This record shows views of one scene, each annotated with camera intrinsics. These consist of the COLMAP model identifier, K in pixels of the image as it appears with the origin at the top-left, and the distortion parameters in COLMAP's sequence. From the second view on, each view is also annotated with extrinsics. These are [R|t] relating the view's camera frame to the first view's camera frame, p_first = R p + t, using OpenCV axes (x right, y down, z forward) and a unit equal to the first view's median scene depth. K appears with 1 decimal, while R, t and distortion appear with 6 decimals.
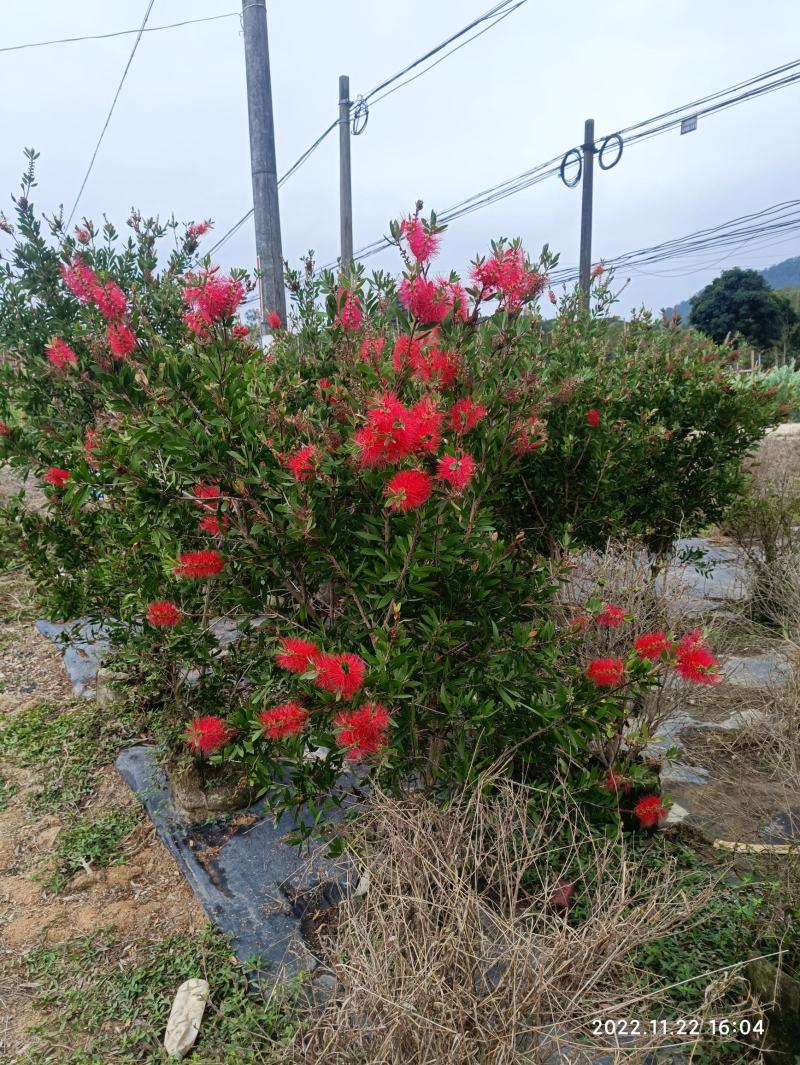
lens RADIAL K [[797.8, 0, 371.1], [0, 797.8, 505.7], [0, 0, 1]] dist [0.029063, -0.076581]
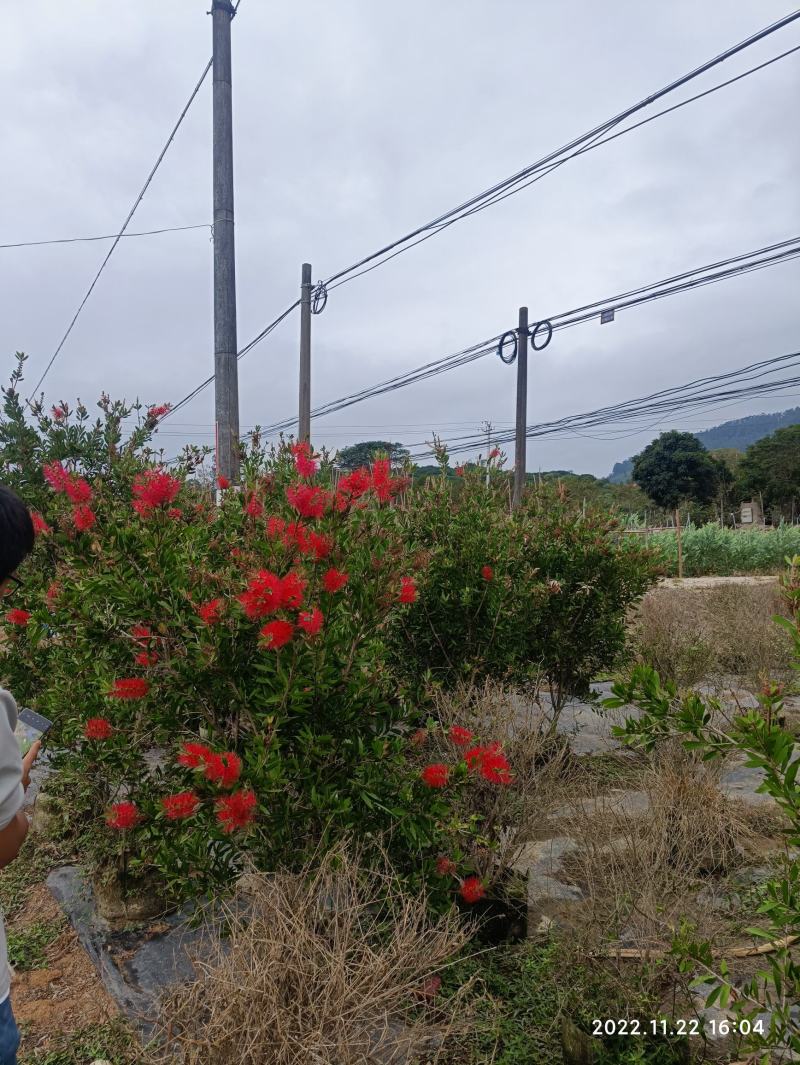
lens RADIAL K [[802.2, 0, 400.2], [0, 802.2, 509.3], [0, 0, 1]] dist [0.051191, -0.061163]
pose [[0.996971, 0.029321, 0.072040, 0.070522], [-0.016705, 0.985326, -0.169863, 0.000826], [-0.075963, 0.168145, 0.982831, -0.216018]]
